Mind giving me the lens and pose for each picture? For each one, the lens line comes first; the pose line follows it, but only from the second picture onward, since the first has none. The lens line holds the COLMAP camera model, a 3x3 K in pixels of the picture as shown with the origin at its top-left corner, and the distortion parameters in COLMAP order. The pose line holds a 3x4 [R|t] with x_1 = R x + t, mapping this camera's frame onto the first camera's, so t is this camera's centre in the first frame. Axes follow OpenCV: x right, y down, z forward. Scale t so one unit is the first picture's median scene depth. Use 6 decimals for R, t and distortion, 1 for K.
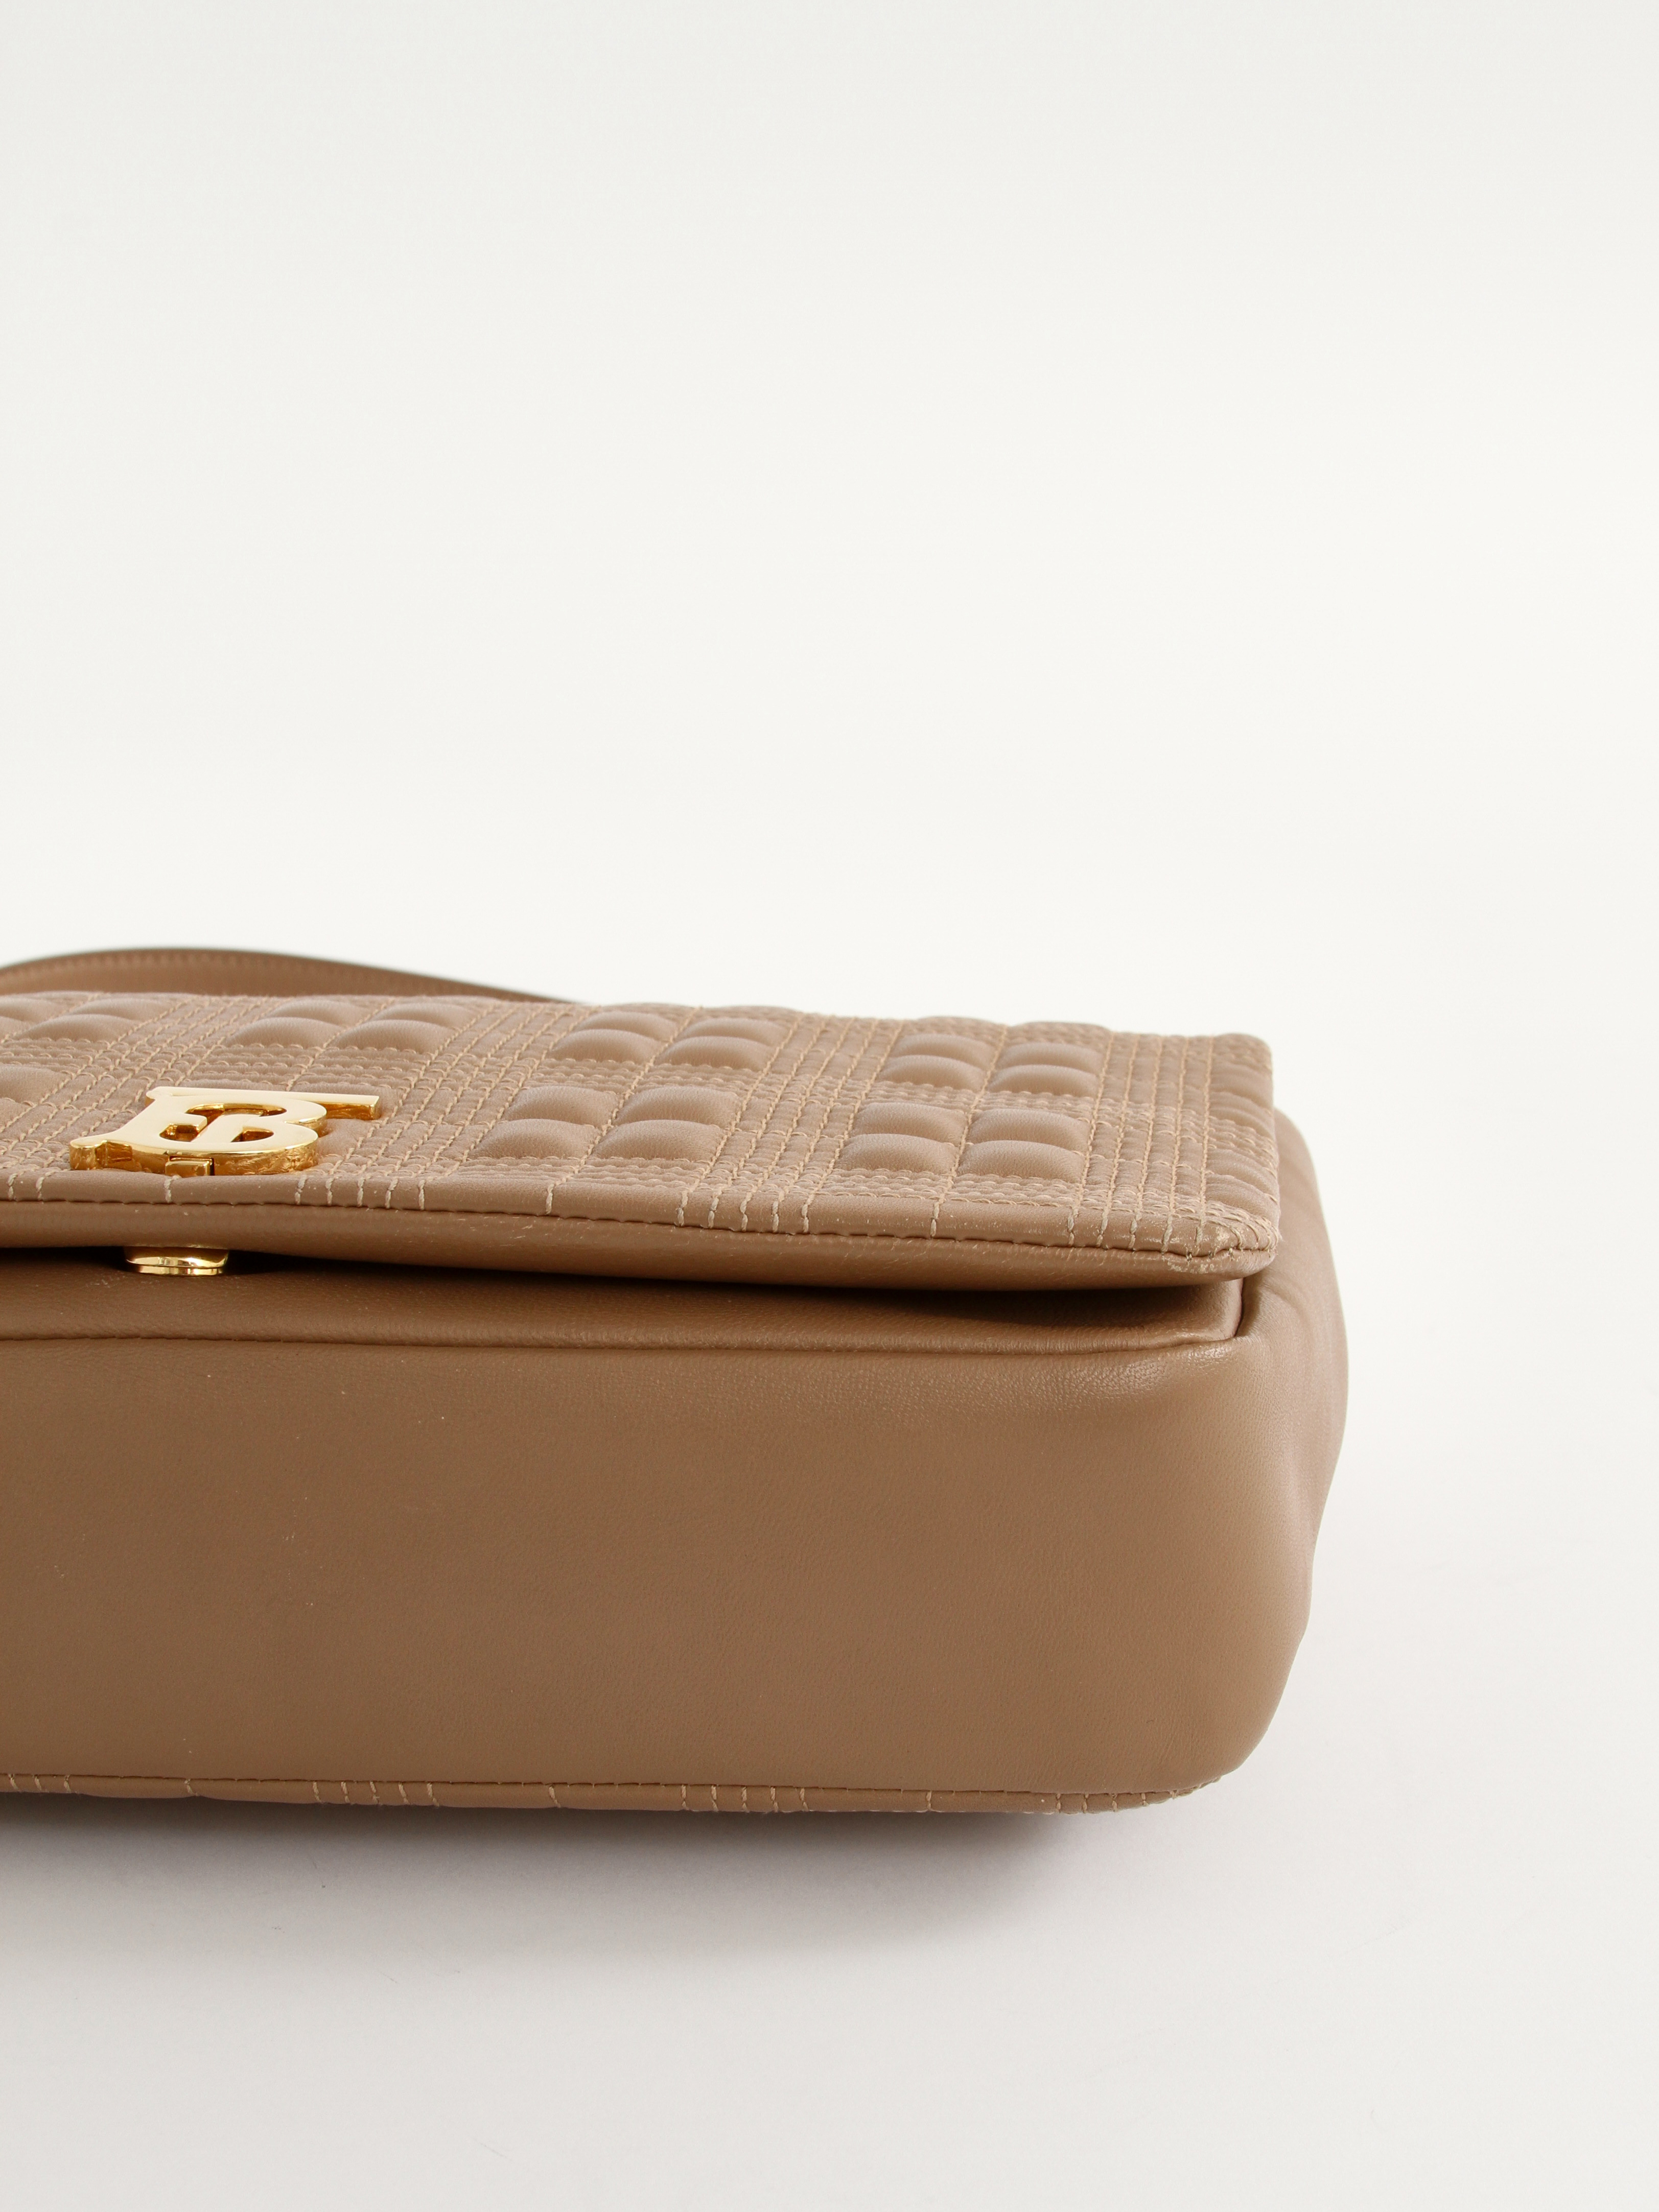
lens RADIAL K [[3287.6, 0, 827.9], [0, 3287.6, 1098.2], [0, 0, 1]] dist [-0.004254, 0.000000]
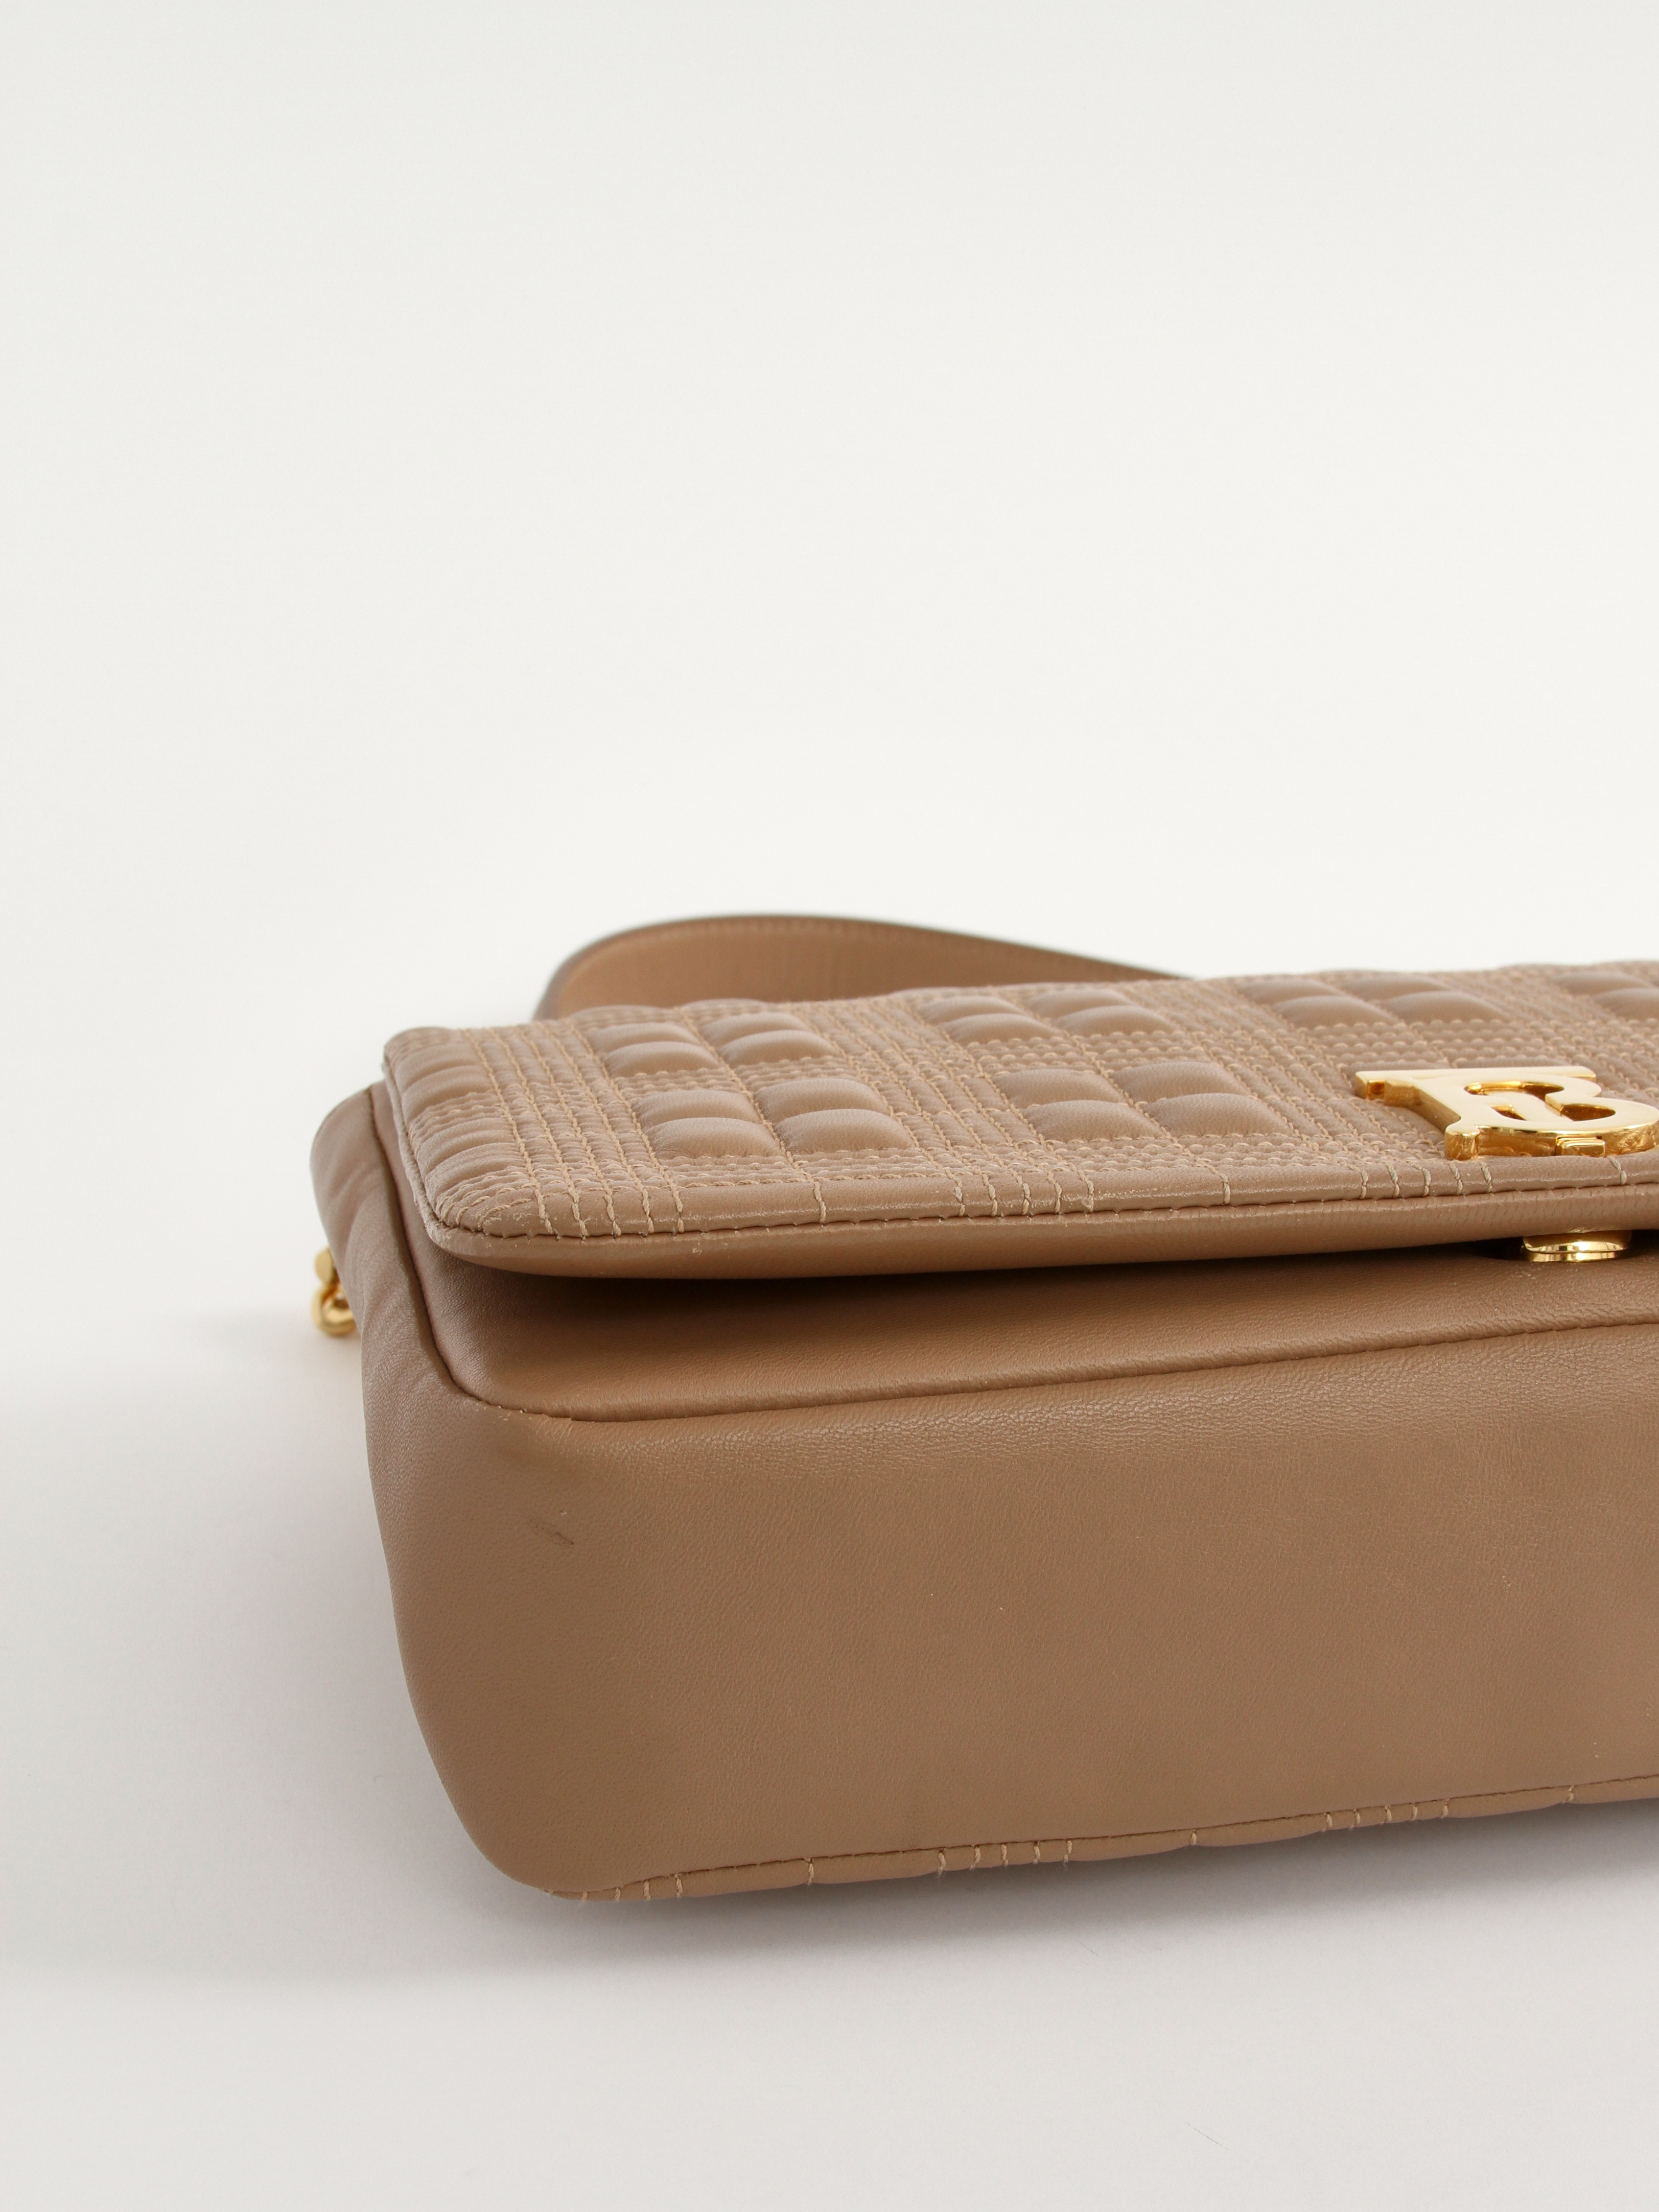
lens RADIAL K [[3287.6, 0, 829.8], [0, 3287.6, 1113.8], [0, 0, 1]] dist [-0.004254, 0.000000]
pose [[0.975933, -0.080583, 0.202637, -0.580156], [0.078915, 0.996748, 0.016311, -0.020614], [-0.203292, 0.000072, 0.979118, 0.107887]]
